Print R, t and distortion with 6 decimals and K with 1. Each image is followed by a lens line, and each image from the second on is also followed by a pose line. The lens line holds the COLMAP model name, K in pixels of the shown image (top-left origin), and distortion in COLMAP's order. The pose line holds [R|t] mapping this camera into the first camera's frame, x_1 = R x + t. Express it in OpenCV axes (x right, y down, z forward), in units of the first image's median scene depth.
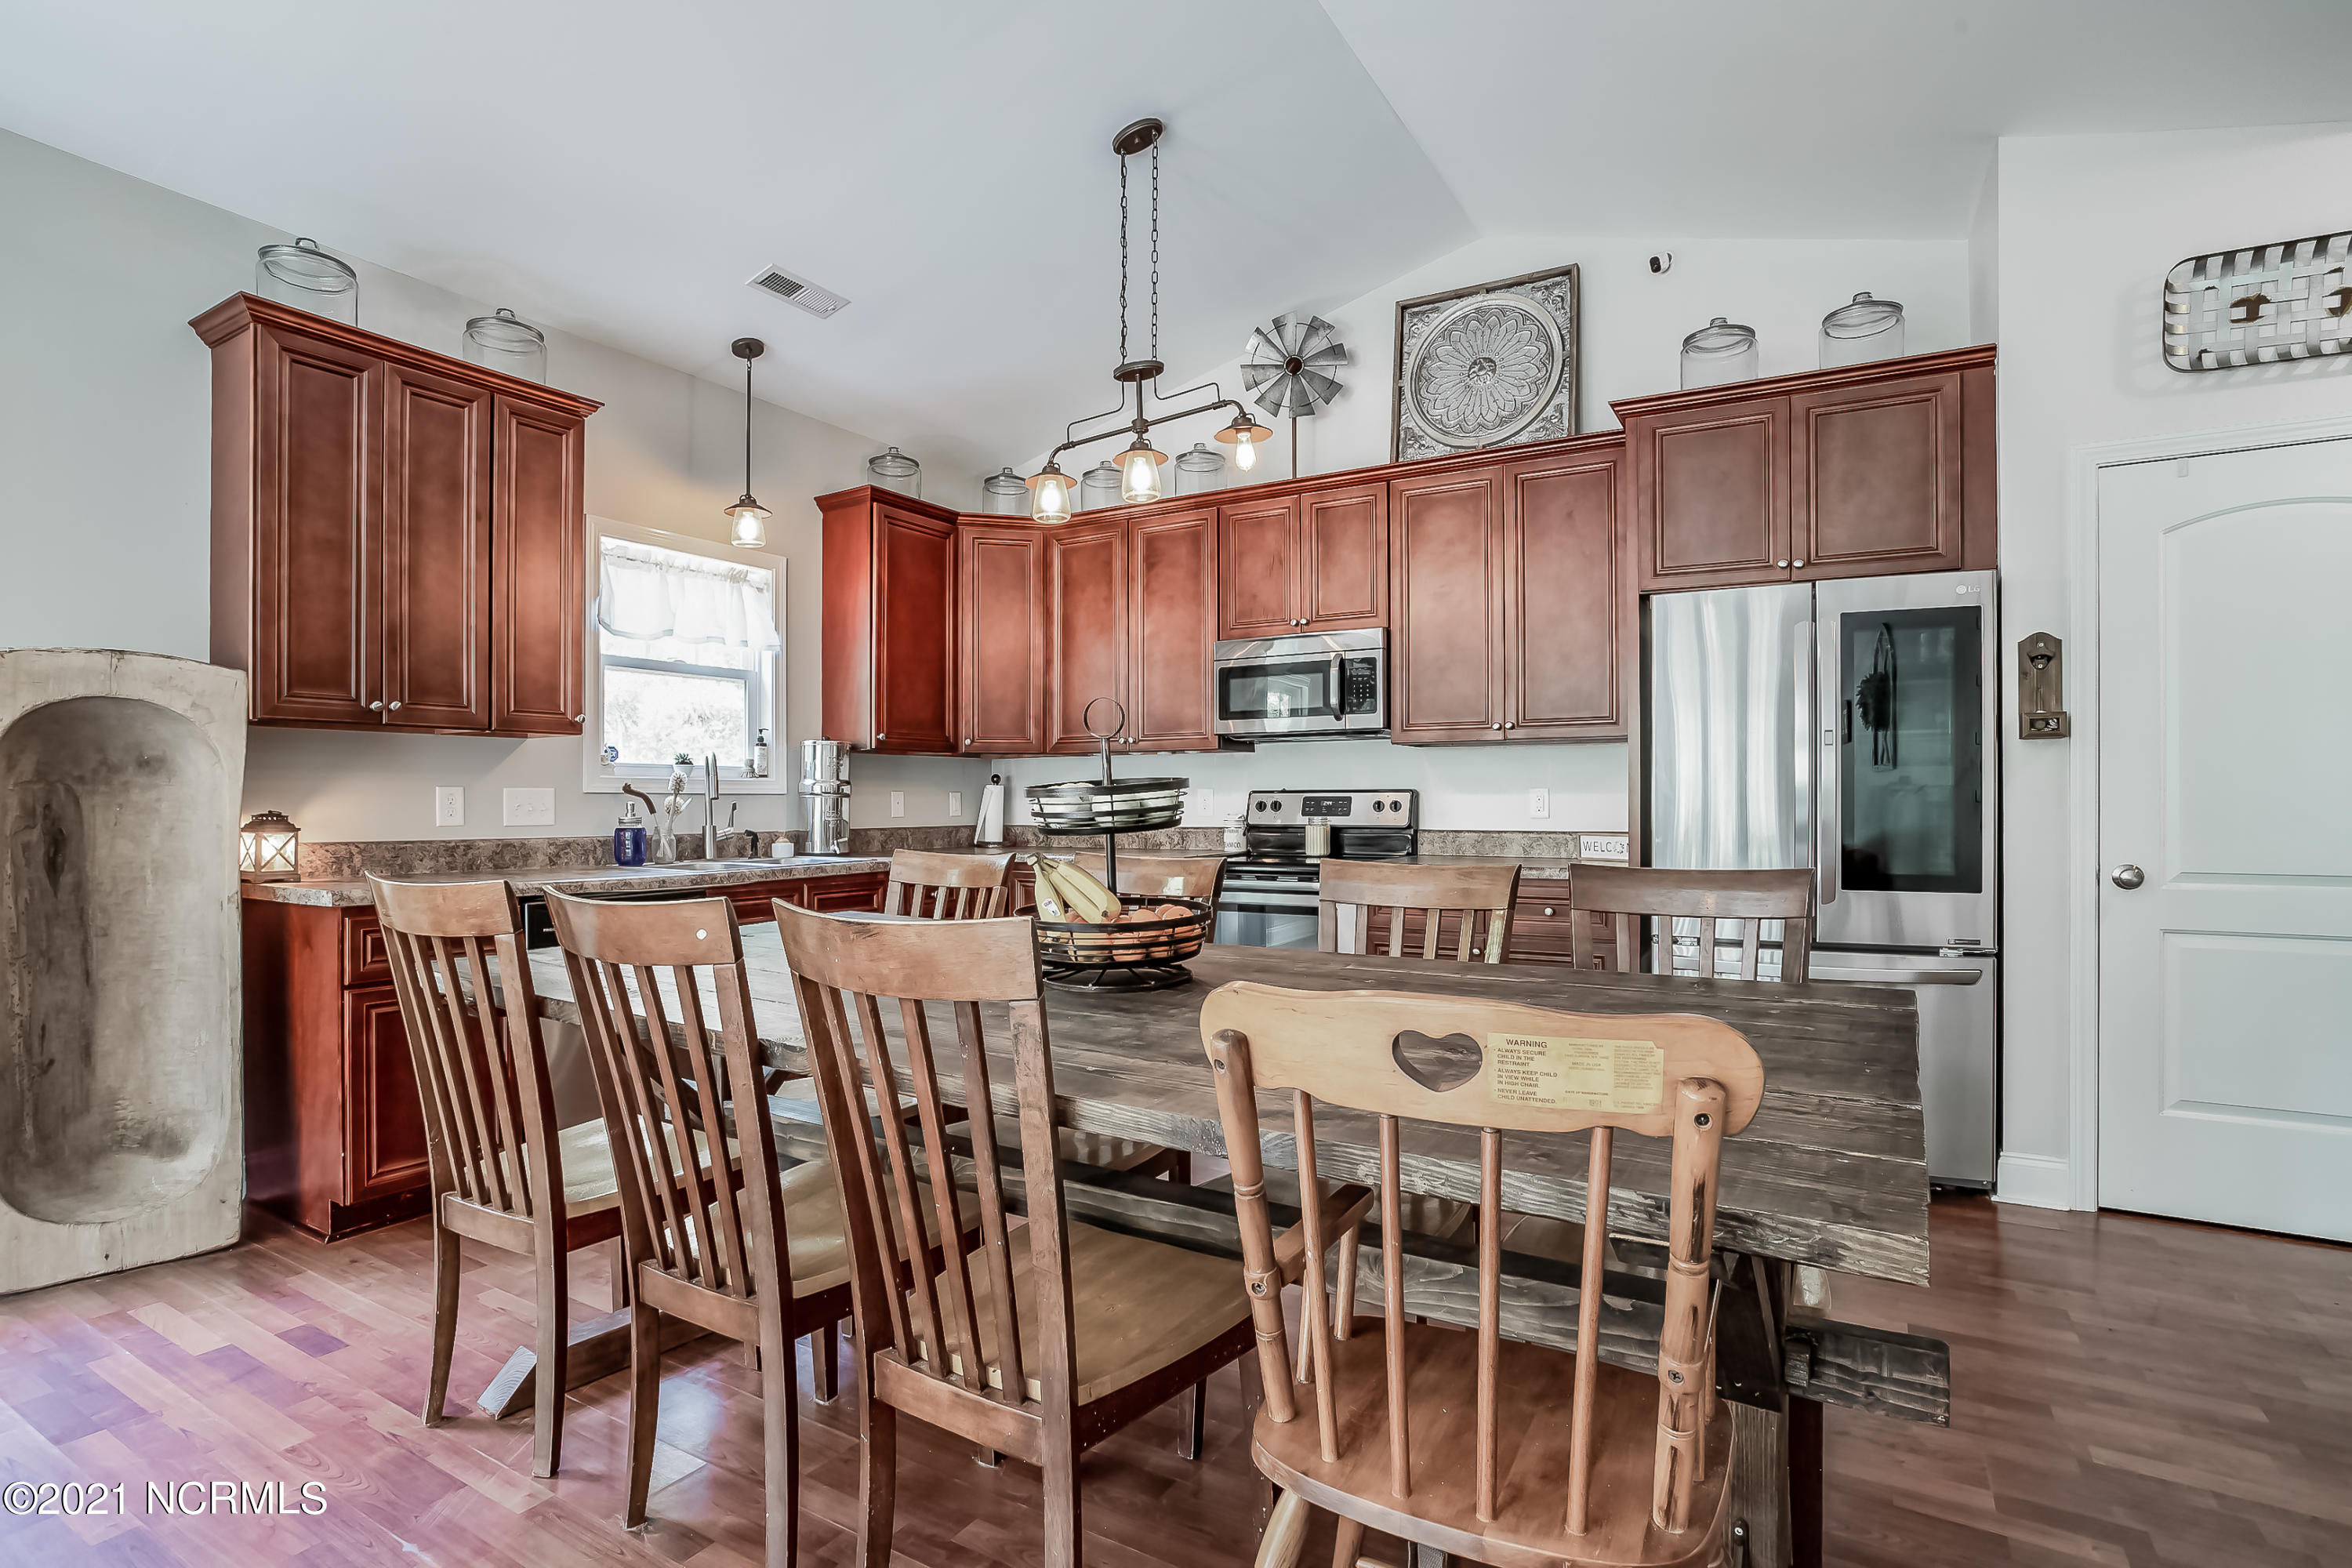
lens RADIAL K [[1155.9, 0, 1186.4], [0, 1155.9, 803.8], [0, 0, 1]] dist [-0.057221, 0.025660]
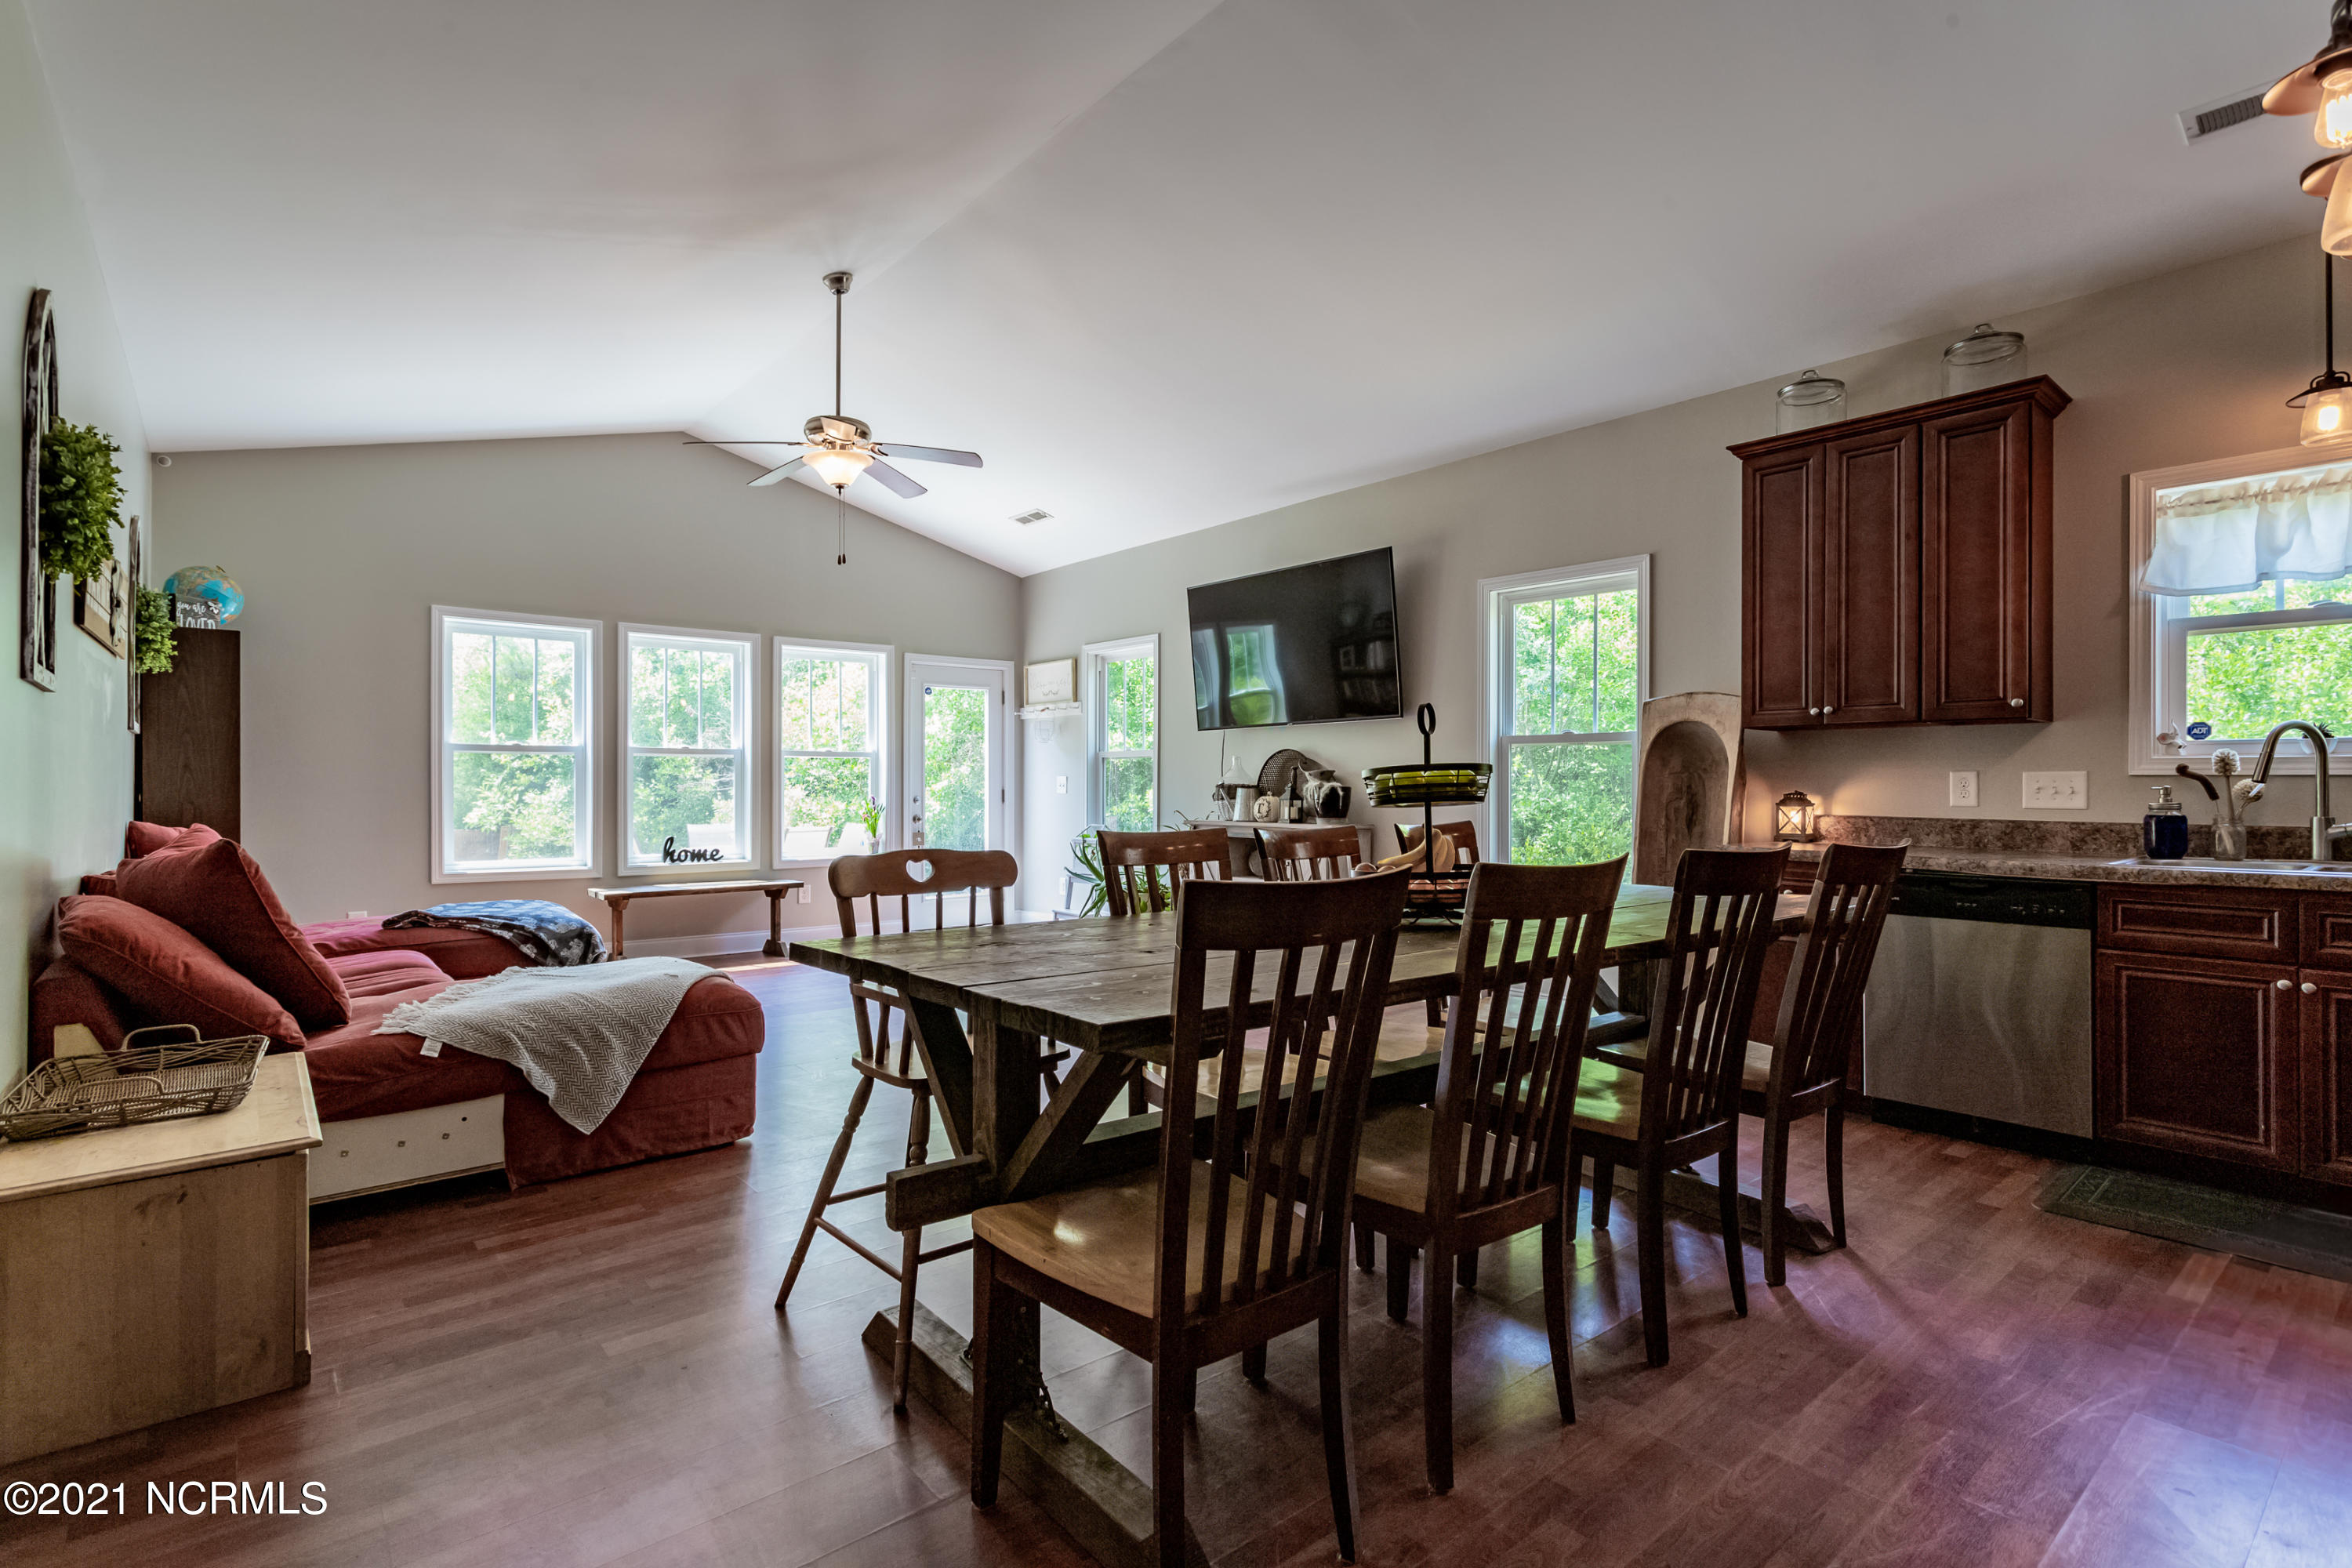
lens RADIAL K [[1155.9, 0, 1126.1], [0, 1155.9, 776.0], [0, 0, 1]] dist [-0.057221, 0.025660]
pose [[-0.357040, -0.006106, -0.934069, 0.620439], [-0.004900, 0.999977, -0.004664, -0.001184], [0.934076, 0.002912, -0.357062, 0.571125]]
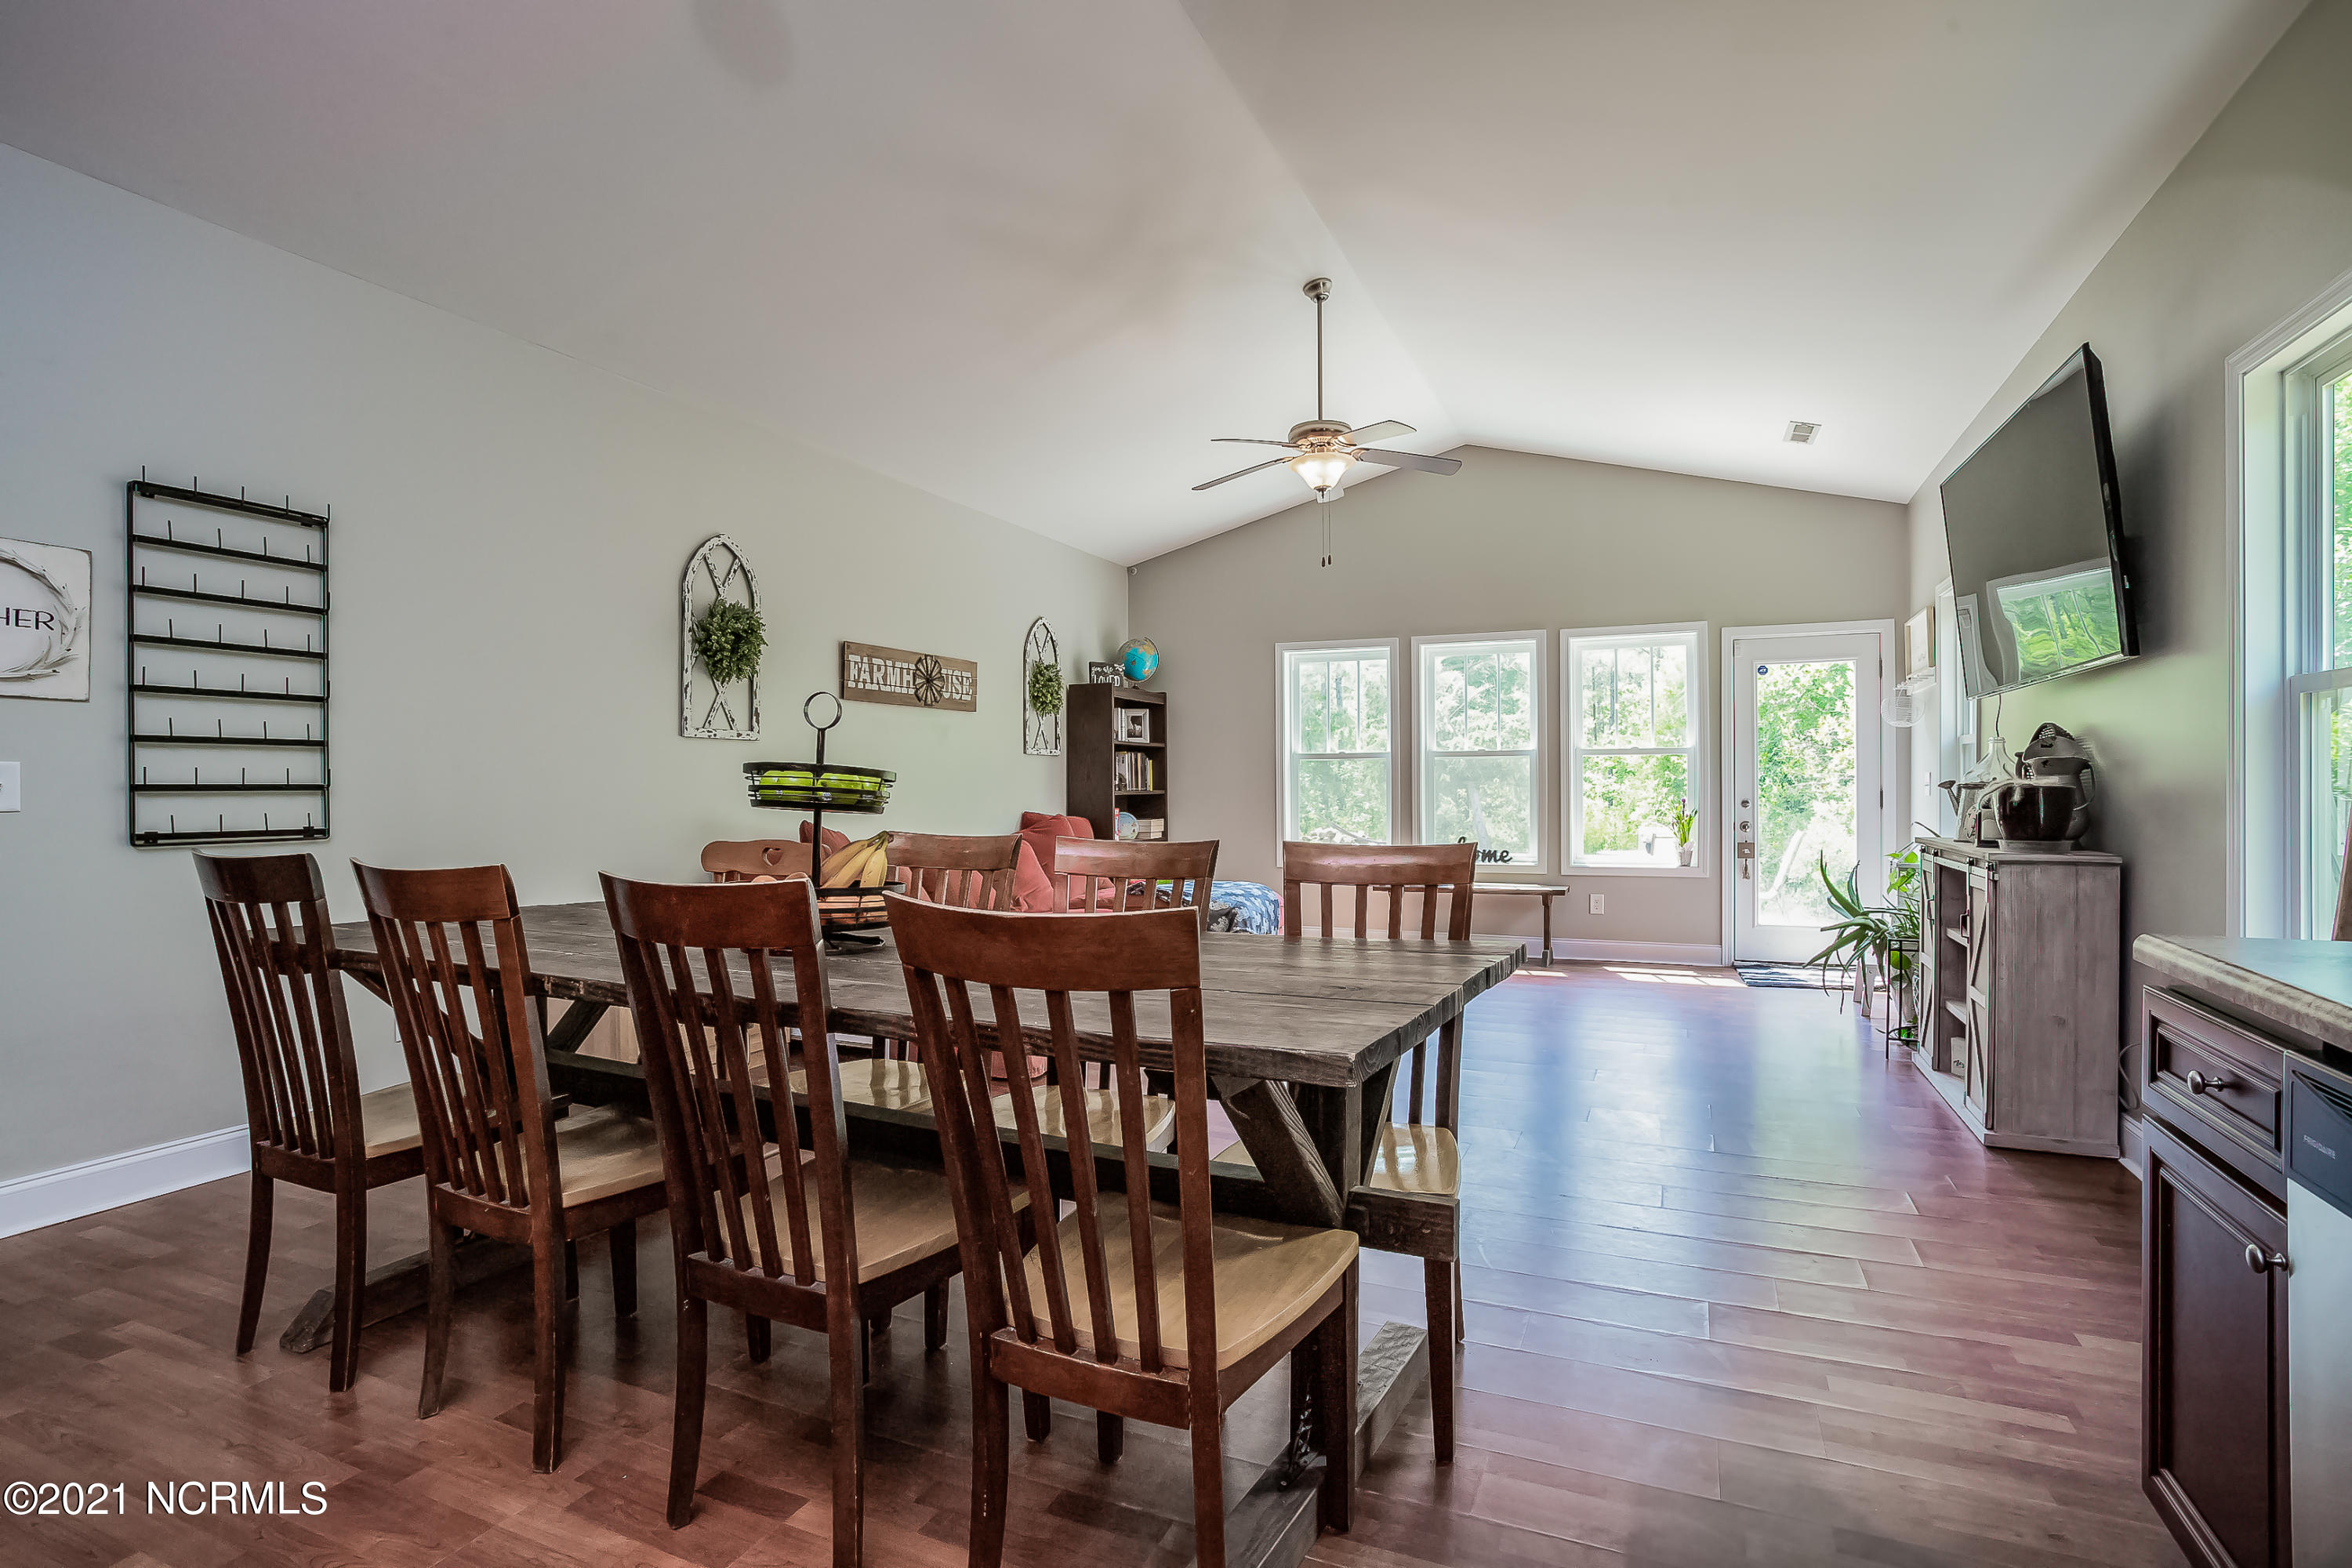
lens RADIAL K [[1155.9, 0, 1182.0], [0, 1155.9, 782.1], [0, 0, 1]] dist [-0.057221, 0.025660]
pose [[-0.993522, 0.006992, -0.113427, -0.148433], [0.007317, 0.999970, -0.002452, 0.000034], [0.113407, -0.003266, -0.993543, 1.069244]]
